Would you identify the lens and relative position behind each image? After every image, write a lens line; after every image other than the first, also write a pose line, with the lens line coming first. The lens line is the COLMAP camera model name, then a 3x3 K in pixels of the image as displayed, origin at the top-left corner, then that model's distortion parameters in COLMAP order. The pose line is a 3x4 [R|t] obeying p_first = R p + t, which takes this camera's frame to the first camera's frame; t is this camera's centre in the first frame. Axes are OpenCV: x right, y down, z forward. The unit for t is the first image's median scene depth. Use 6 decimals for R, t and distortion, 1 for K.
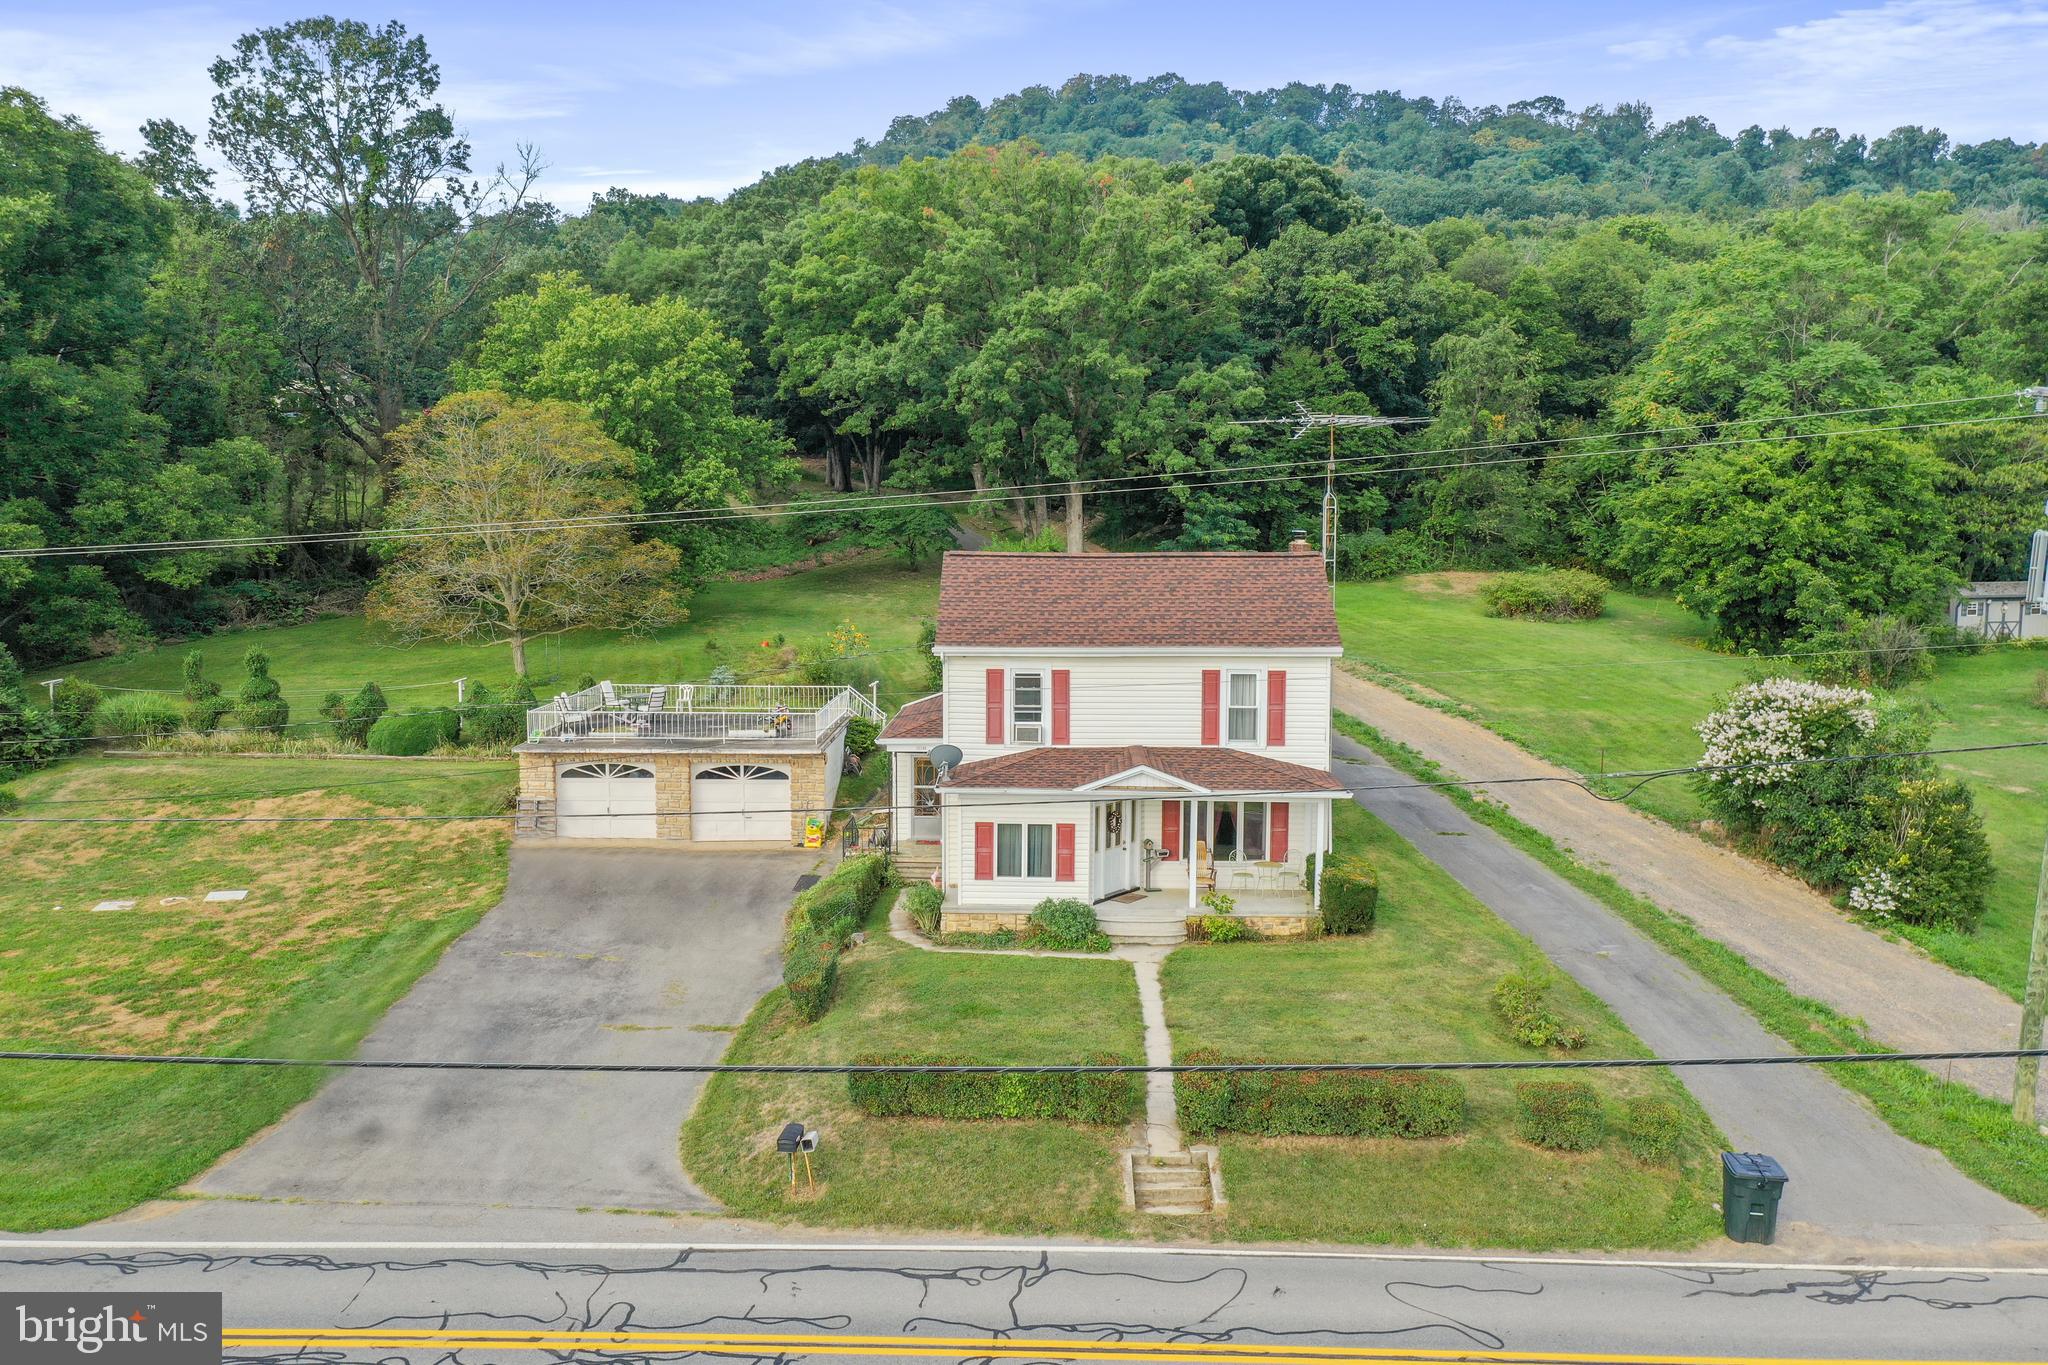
lens RADIAL K [[1625.0, 0, 1012.3], [0, 1625.0, 678.8], [0, 0, 1]] dist [-0.008760, 0.002981]
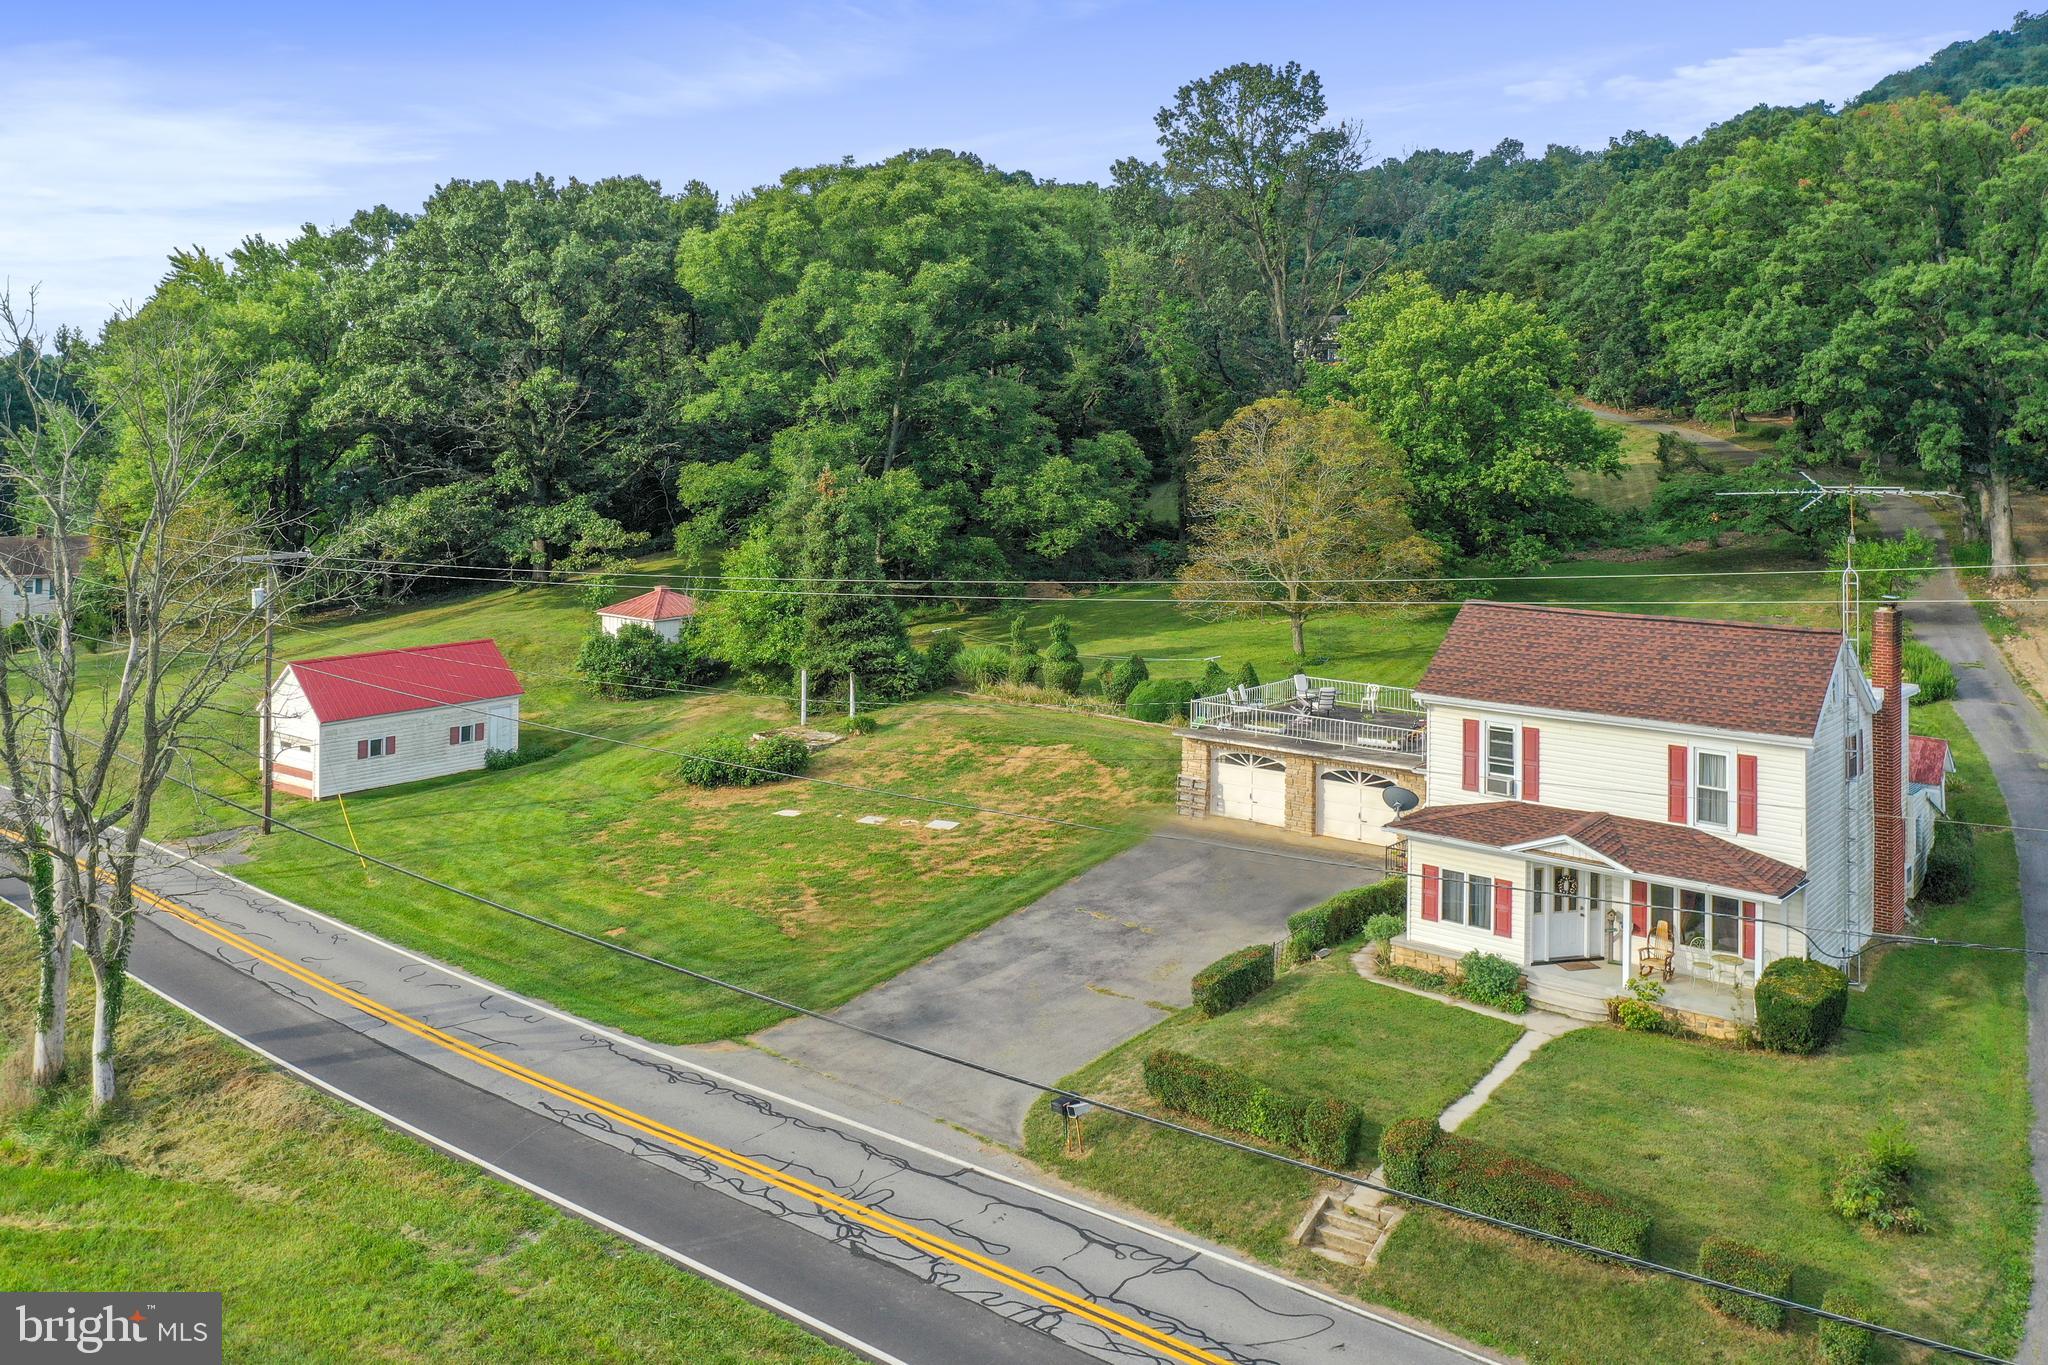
lens RADIAL K [[1691.4, 0, 1007.2], [0, 1691.4, 363.2], [0, 0, 1]] dist [-0.004891, -0.002984]
pose [[0.793423, -0.013642, -0.608518, 0.334723], [-0.072515, 0.990510, -0.116754, -0.067635], [0.604336, 0.136762, 0.784904, -0.068489]]
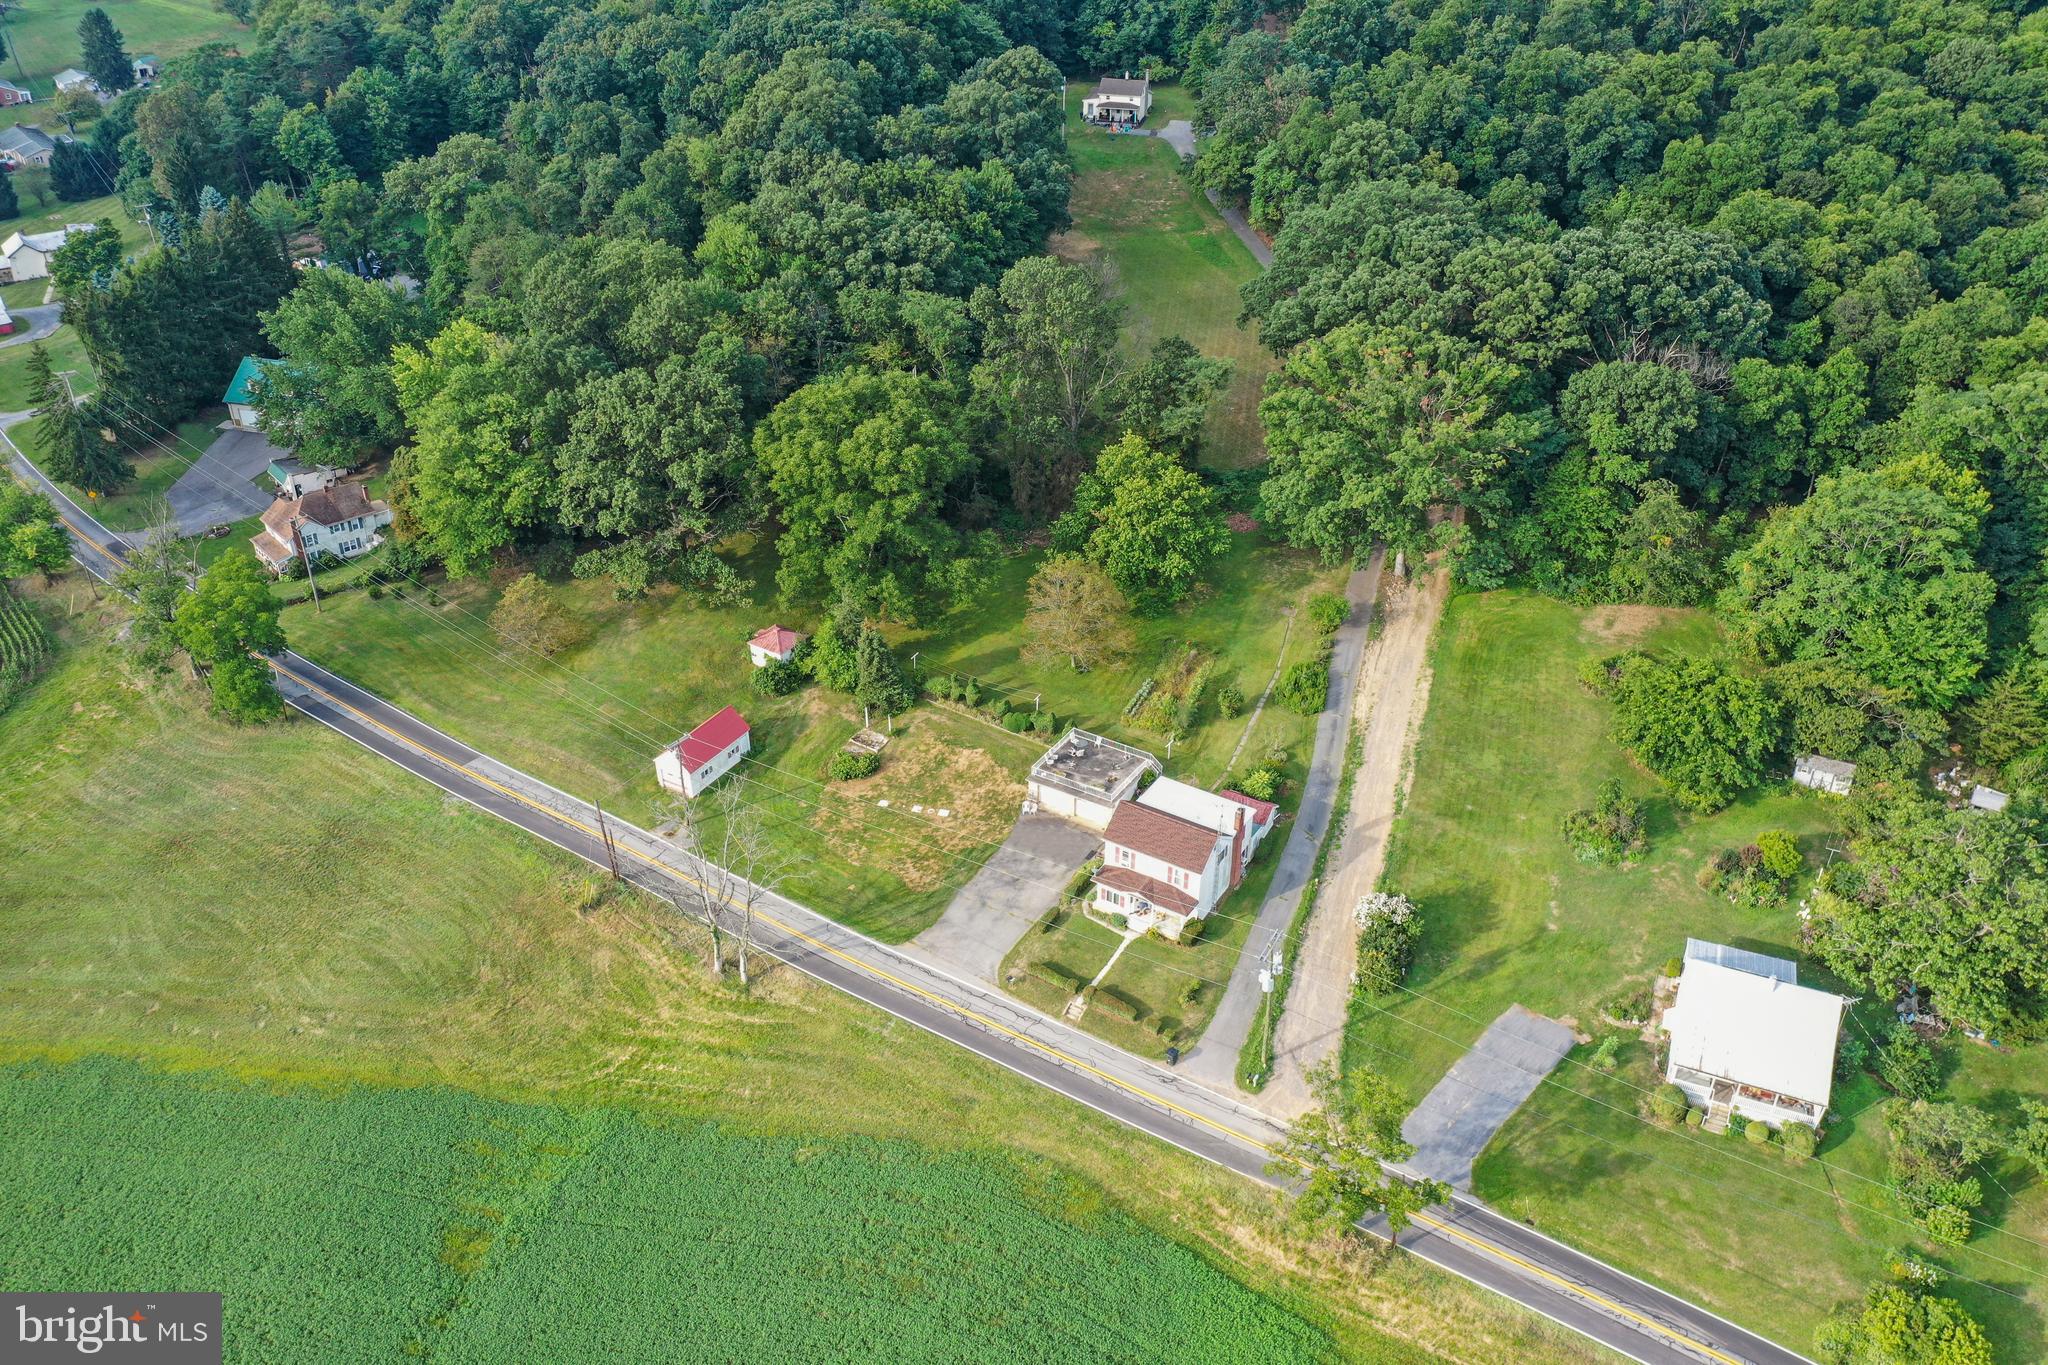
lens RADIAL K [[1617.6, 0, 1004.2], [0, 1617.6, 658.7], [0, 0, 1]] dist [-0.005520, -0.000434]
pose [[0.859972, 0.259096, -0.439679, 0.984926], [-0.048243, 0.898953, 0.435380, -1.530730], [0.508056, -0.353203, 0.785574, -1.434647]]
